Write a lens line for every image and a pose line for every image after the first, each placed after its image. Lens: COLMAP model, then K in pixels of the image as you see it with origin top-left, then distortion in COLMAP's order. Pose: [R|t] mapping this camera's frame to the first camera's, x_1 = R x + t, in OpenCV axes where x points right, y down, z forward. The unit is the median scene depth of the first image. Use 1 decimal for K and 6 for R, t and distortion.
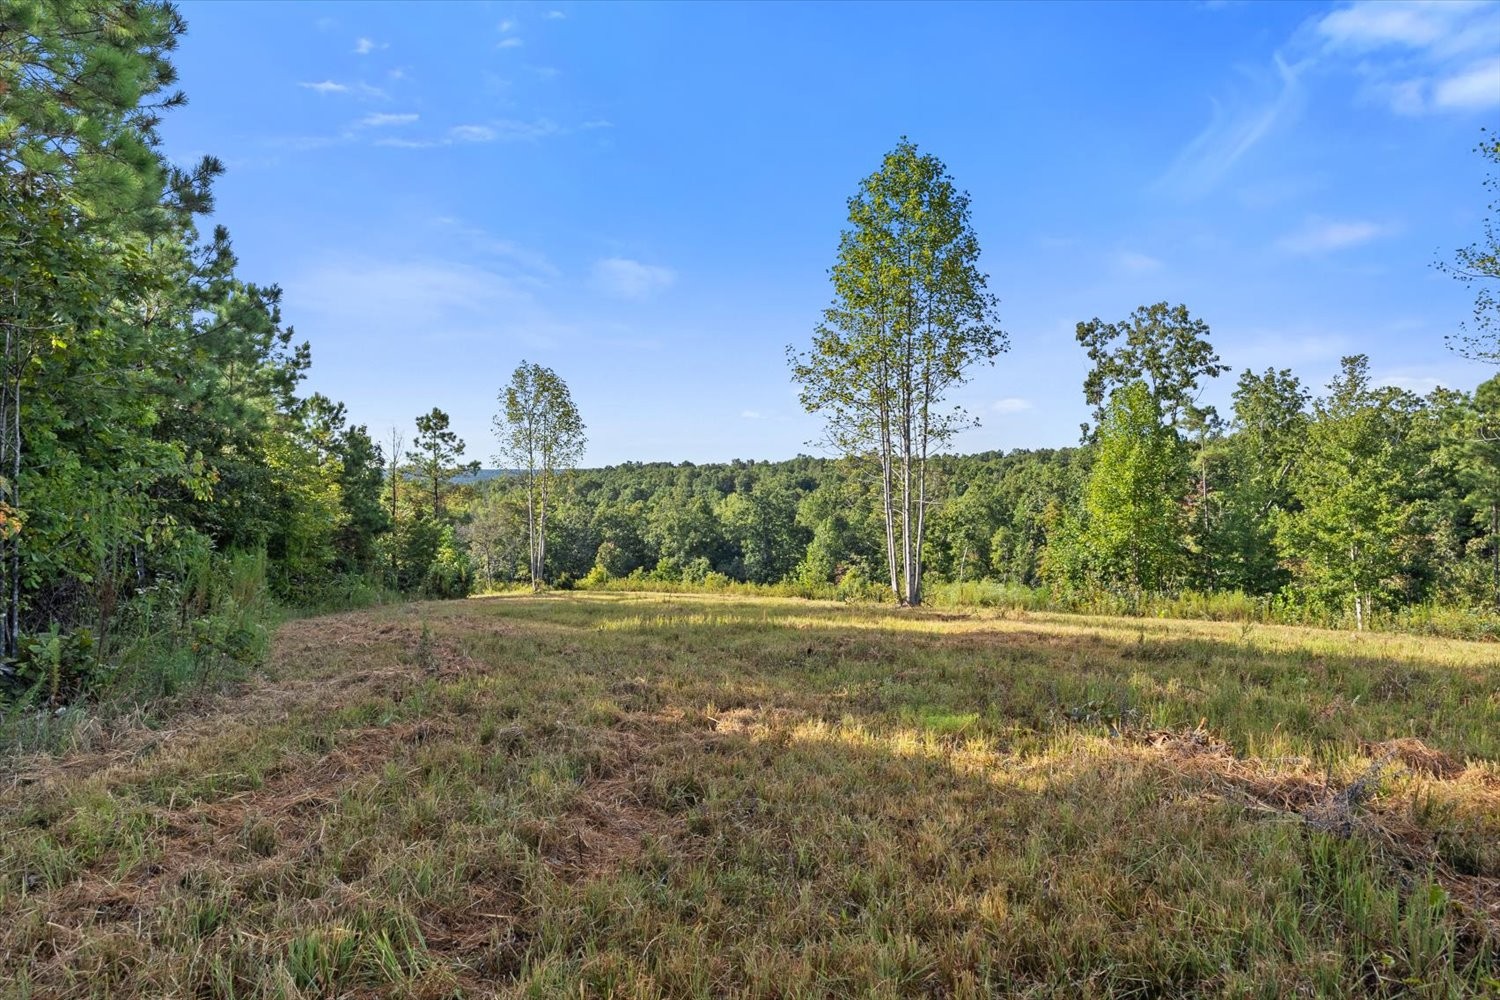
lens RADIAL K [[699.0, 0, 737.7], [0, 699.0, 495.5], [0, 0, 1]] dist [-0.003214, -0.001825]
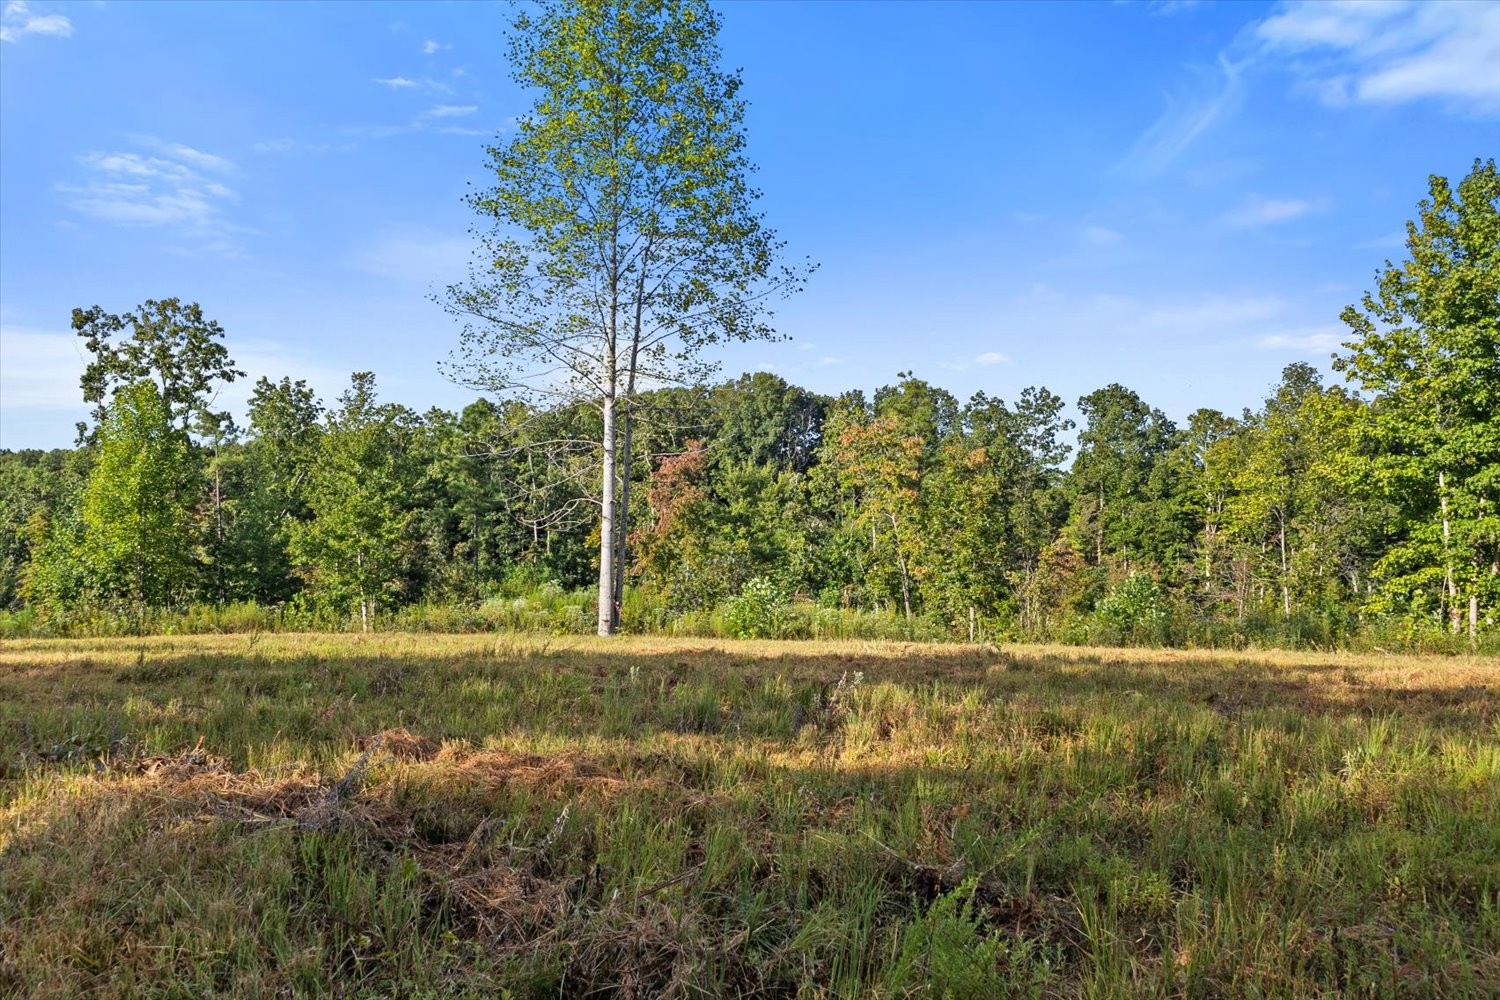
lens RADIAL K [[699.0, 0, 737.7], [0, 699.0, 495.5], [0, 0, 1]] dist [-0.003214, -0.001825]
pose [[0.863436, 0.006753, 0.504412, 0.822884], [-0.005542, 0.999977, -0.003902, -0.012426], [-0.504427, 0.000574, 0.863454, -0.198409]]
